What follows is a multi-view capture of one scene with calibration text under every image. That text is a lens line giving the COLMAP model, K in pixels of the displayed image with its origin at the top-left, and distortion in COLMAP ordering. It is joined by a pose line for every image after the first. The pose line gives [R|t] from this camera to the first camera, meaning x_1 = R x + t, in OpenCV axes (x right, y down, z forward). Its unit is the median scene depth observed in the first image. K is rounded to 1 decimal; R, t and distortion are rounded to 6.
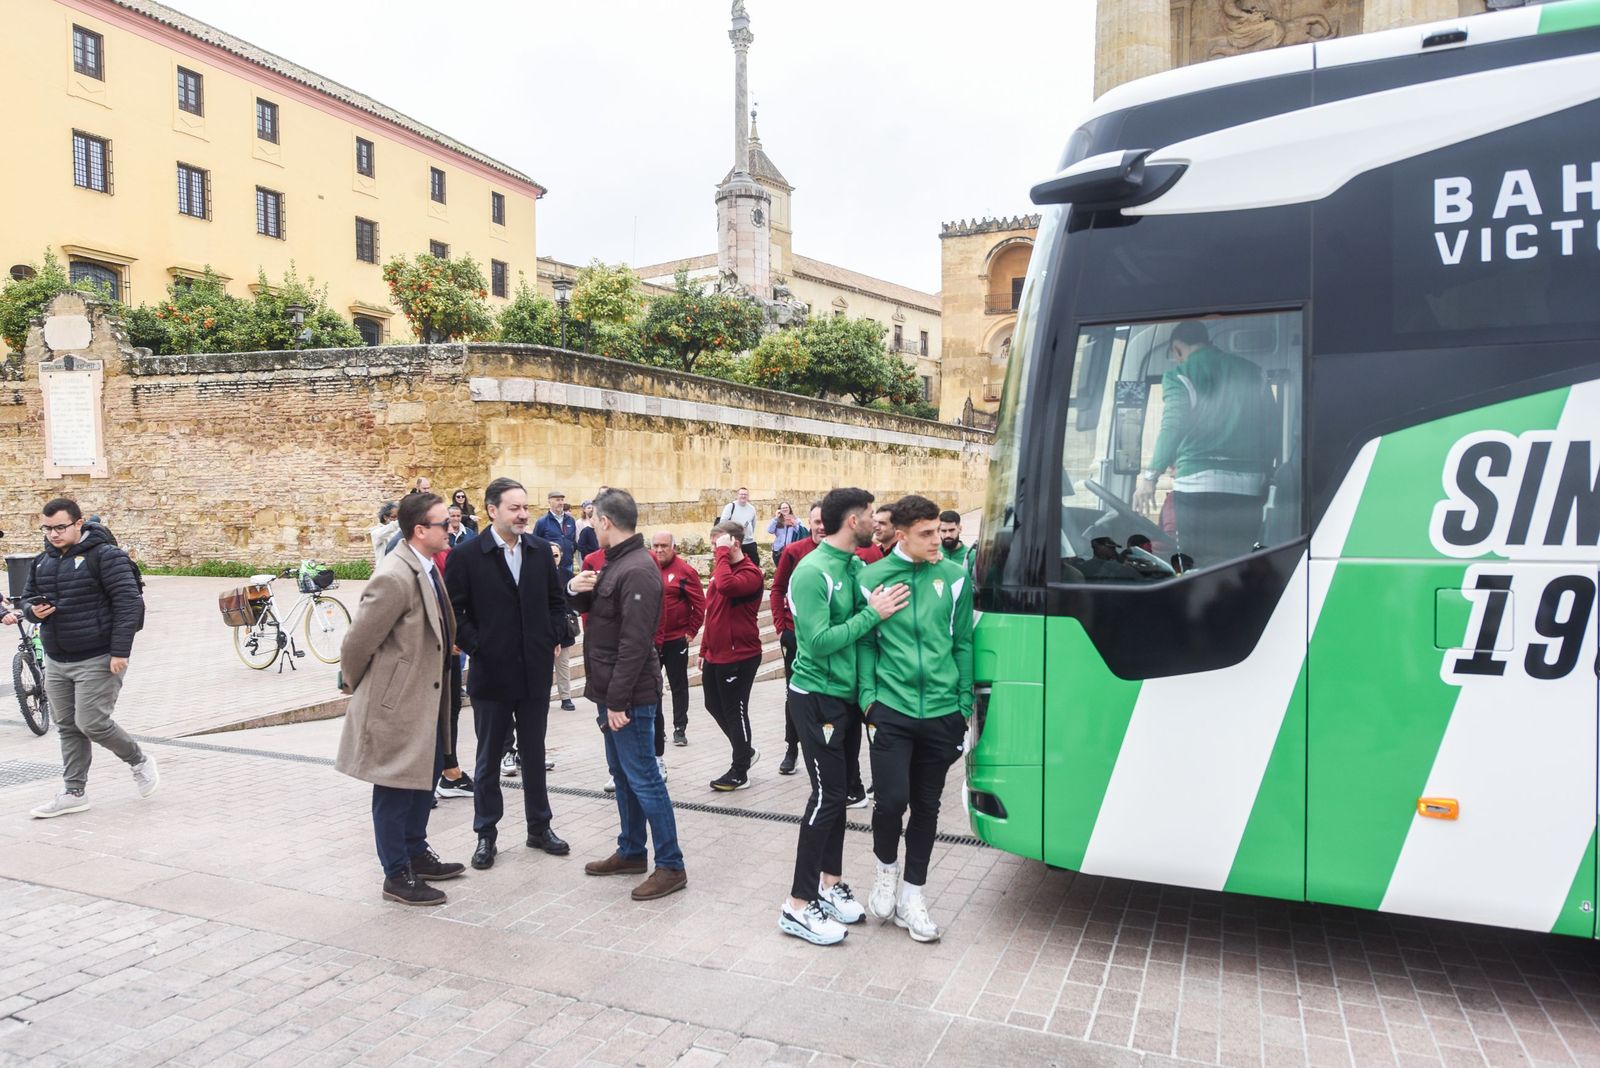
lens RADIAL K [[1058.8, 0, 789.3], [0, 1058.8, 536.4], [0, 0, 1]] dist [0.002512, -0.002028]
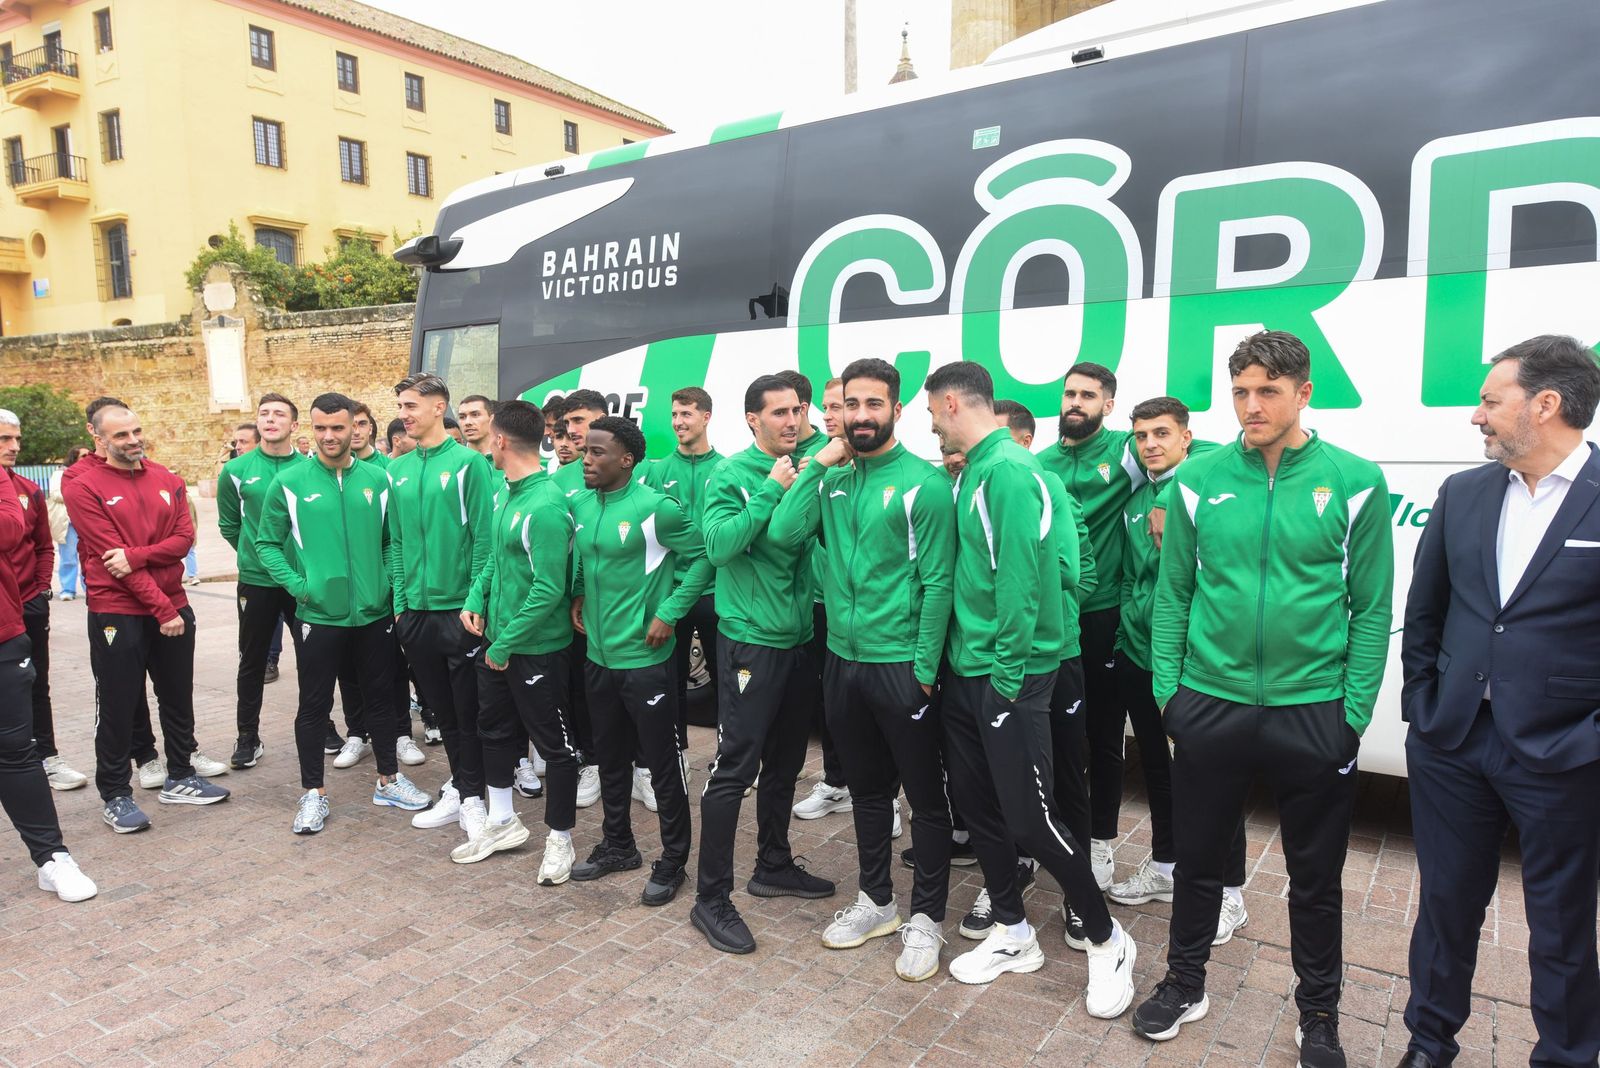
lens RADIAL K [[1058.8, 0, 790.8], [0, 1058.8, 536.5], [0, 0, 1]] dist [0.002512, -0.002028]
pose [[0.981484, 0.009743, -0.191296, 1.084430], [0.004135, 0.997395, 0.072016, 0.020174], [0.191499, -0.071473, 0.978887, -0.591255]]
